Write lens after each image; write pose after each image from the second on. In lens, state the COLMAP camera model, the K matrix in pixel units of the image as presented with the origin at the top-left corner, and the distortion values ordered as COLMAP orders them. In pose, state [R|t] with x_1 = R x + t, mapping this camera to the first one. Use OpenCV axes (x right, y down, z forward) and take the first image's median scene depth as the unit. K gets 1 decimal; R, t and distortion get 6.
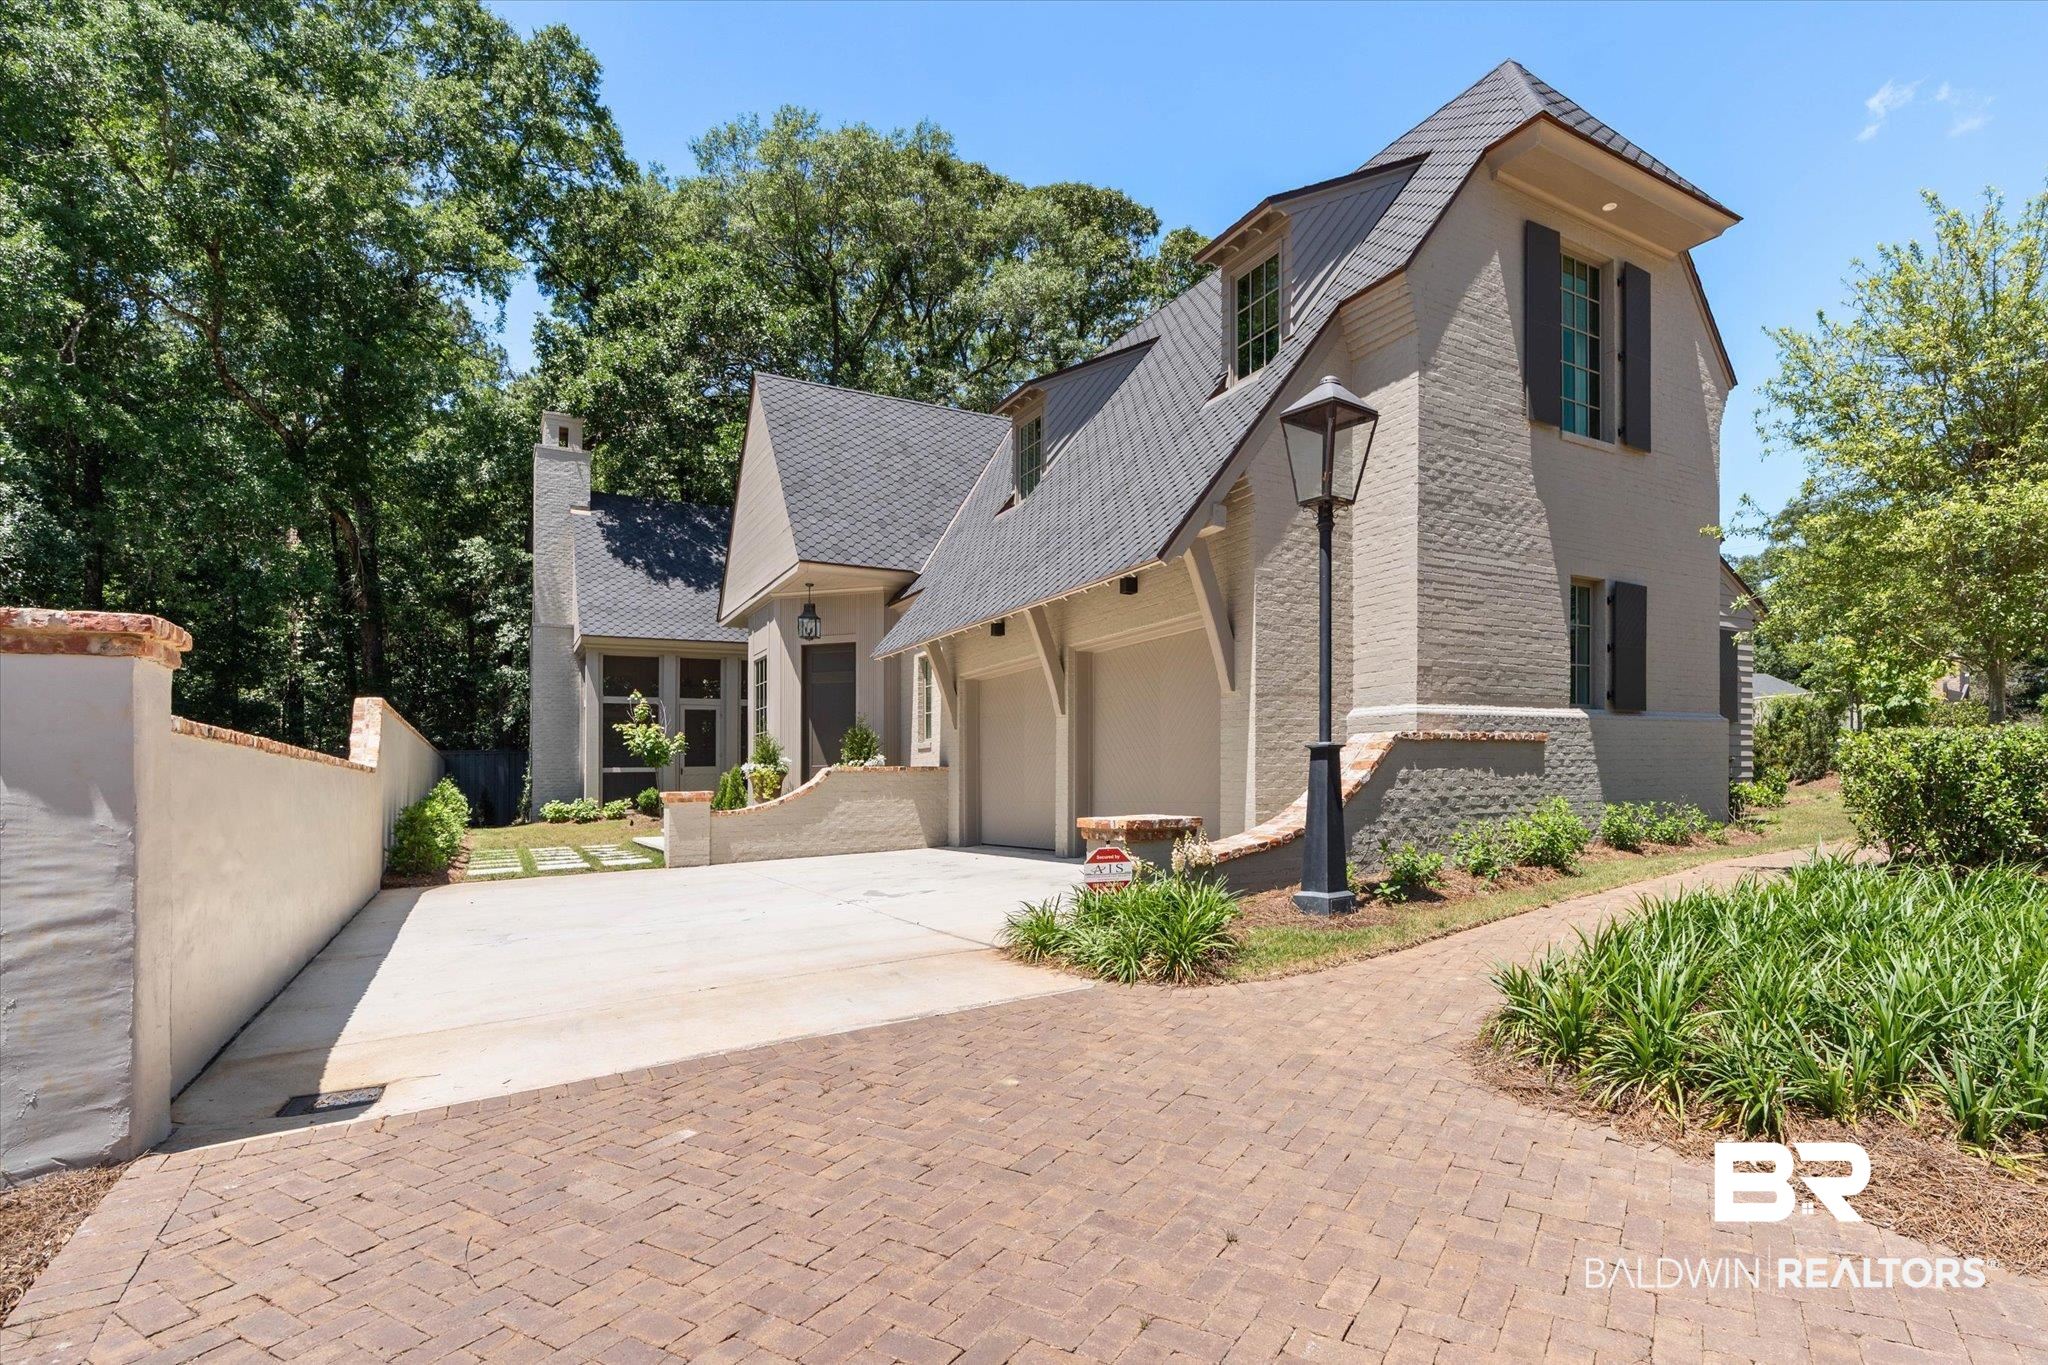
lens RADIAL K [[1019.2, 0, 1127.3], [0, 1019.2, 776.1], [0, 0, 1]] dist [0.001441, -0.000380]
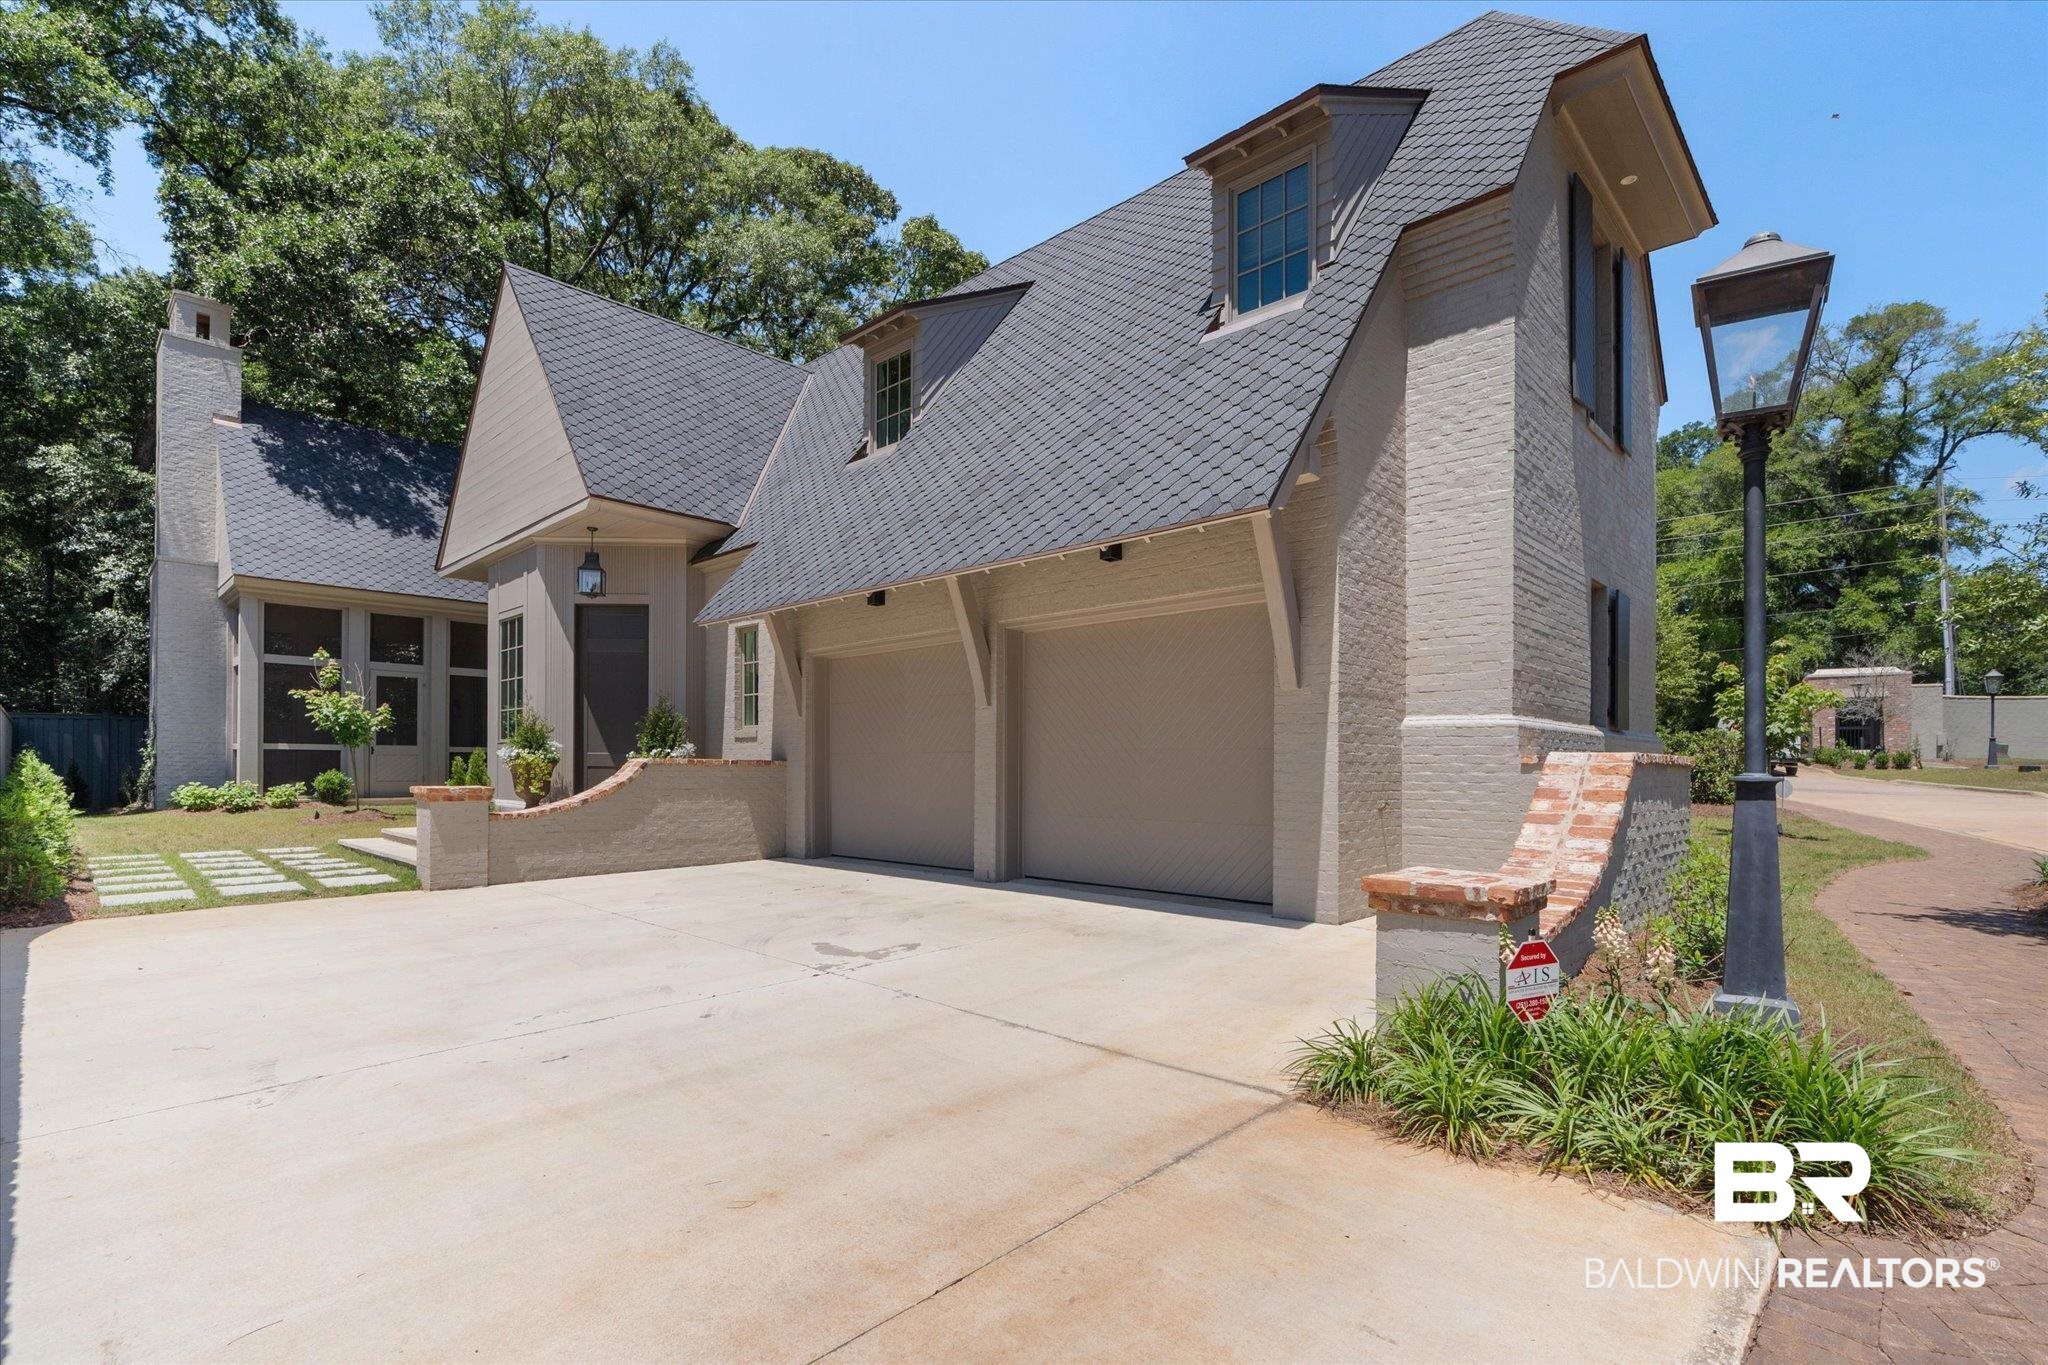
lens RADIAL K [[939.8, 0, 1025.3], [0, 939.8, 785.7], [0, 0, 1]] dist [-0.003398, 0.001869]
pose [[0.969325, 0.022877, 0.244717, -0.114312], [-0.028470, 0.999407, 0.019344, -0.006183], [-0.244130, -0.025718, 0.969401, 0.137308]]
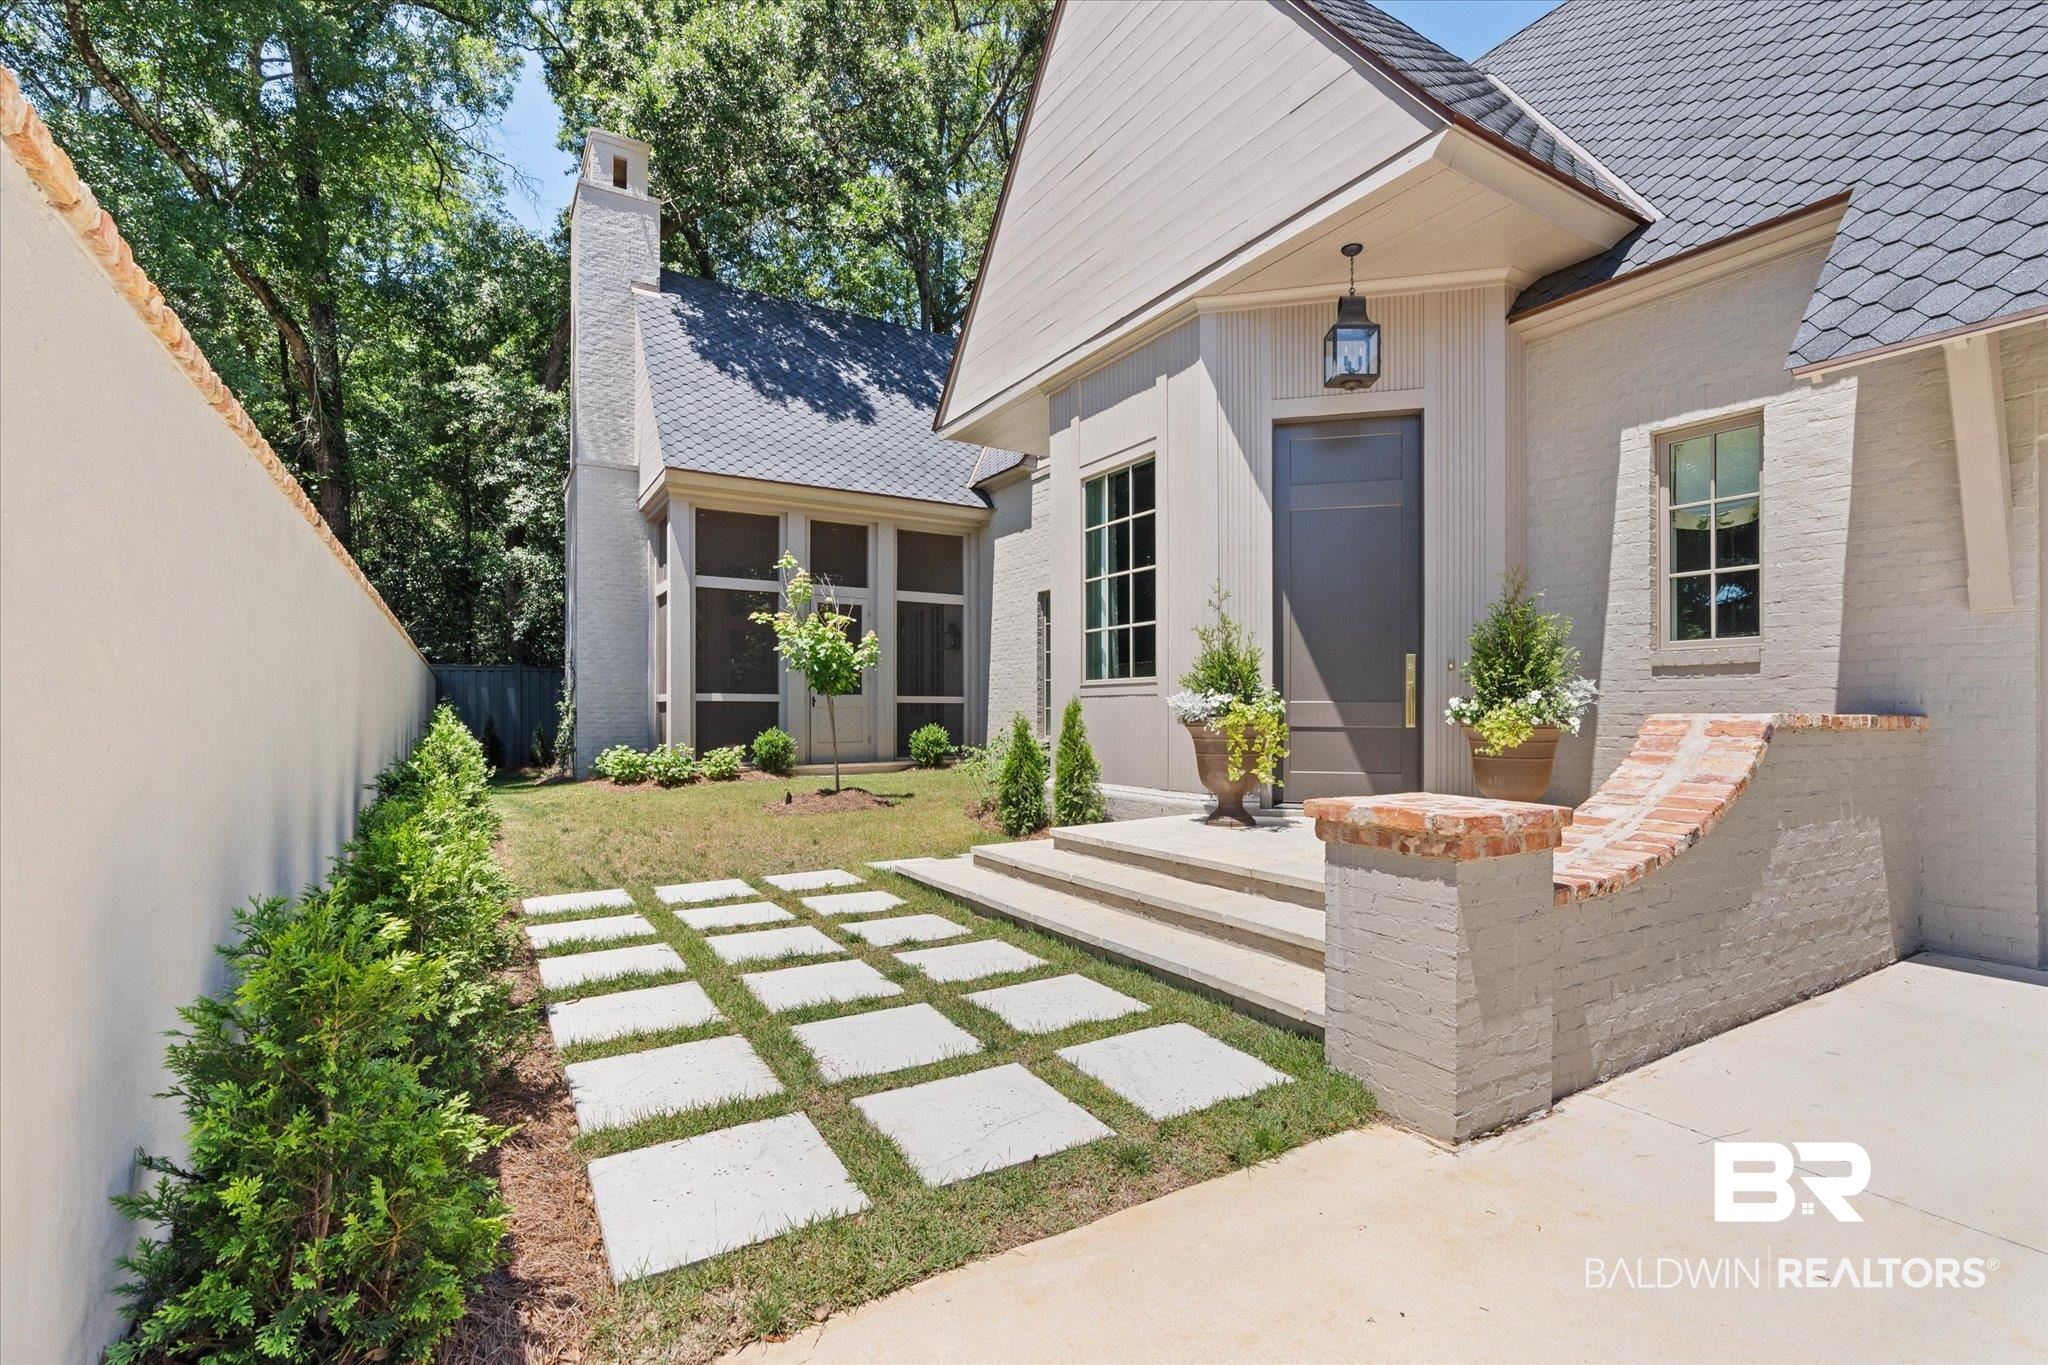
lens RADIAL K [[922.3, 0, 1029.3], [0, 922.3, 747.1], [0, 0, 1]] dist [-0.002806, -0.000066]
pose [[0.999645, 0.023930, -0.011693, -0.313043], [-0.023444, 0.998921, 0.040087, -0.002766], [0.012640, -0.039799, 0.999128, 0.458272]]
